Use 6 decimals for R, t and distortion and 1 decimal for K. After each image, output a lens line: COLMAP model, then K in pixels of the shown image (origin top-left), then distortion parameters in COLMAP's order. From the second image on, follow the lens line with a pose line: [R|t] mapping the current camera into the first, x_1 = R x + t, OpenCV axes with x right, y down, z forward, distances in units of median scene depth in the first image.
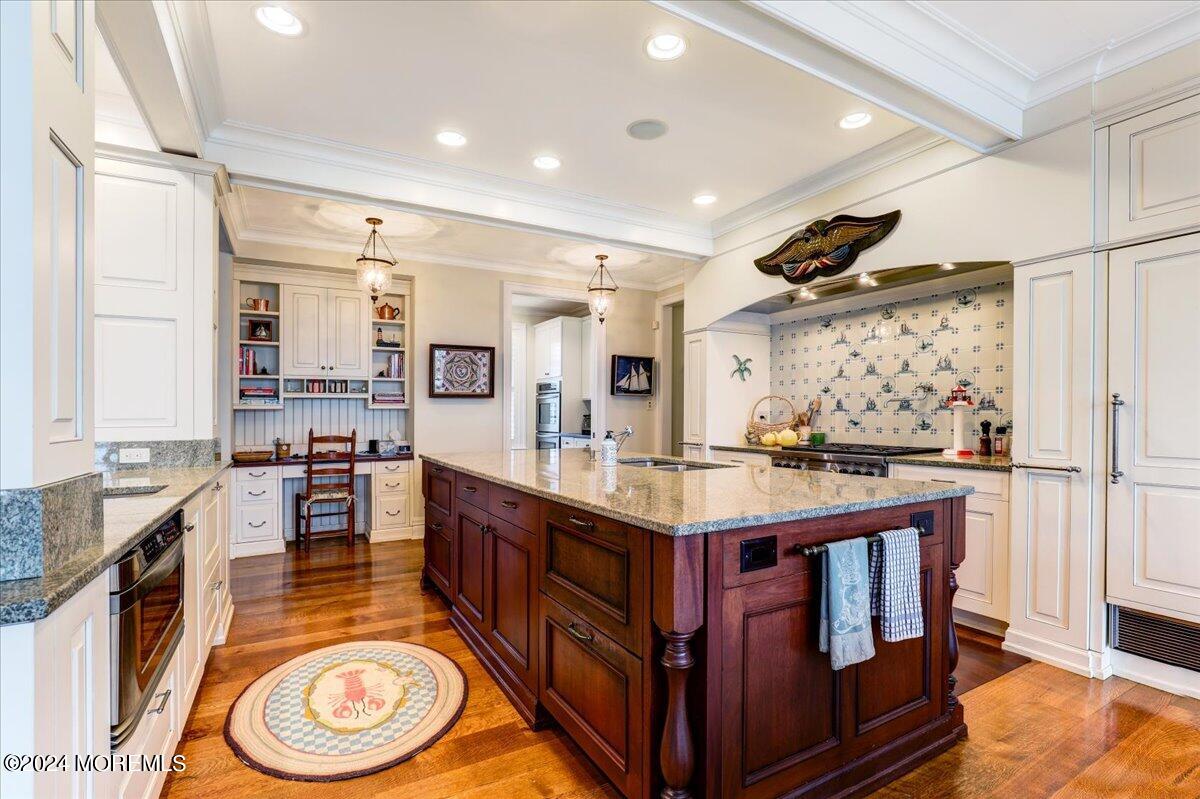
lens RADIAL K [[558.6, 0, 600.0], [0, 558.6, 399.5], [0, 0, 1]] dist [0.000045, -0.000160]
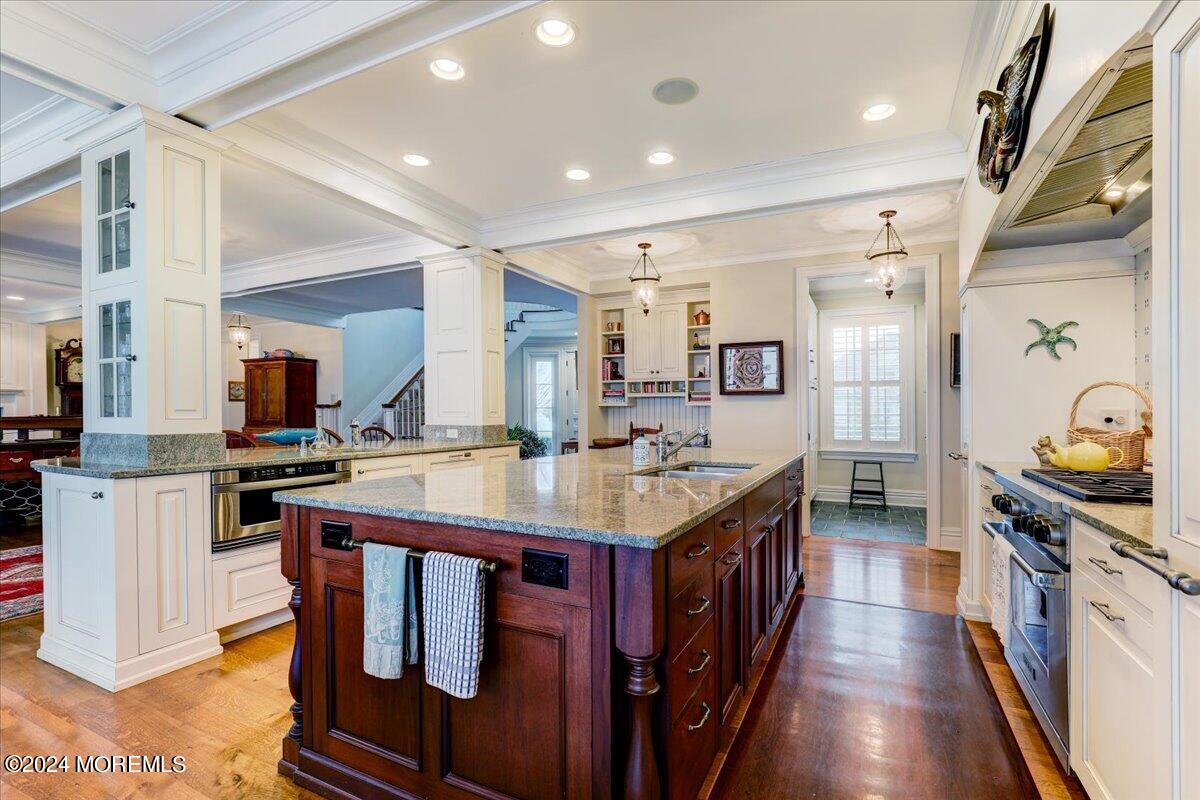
lens RADIAL K [[547.5, 0, 600.0], [0, 547.5, 400.0], [0, 0, 1]] dist [-0.031692, -0.000044]
pose [[0.560488, -0.009063, -0.828113, 0.440315], [0.013201, 0.999911, -0.002009, 0.005168], [0.828057, -0.009806, 0.560558, 0.249608]]
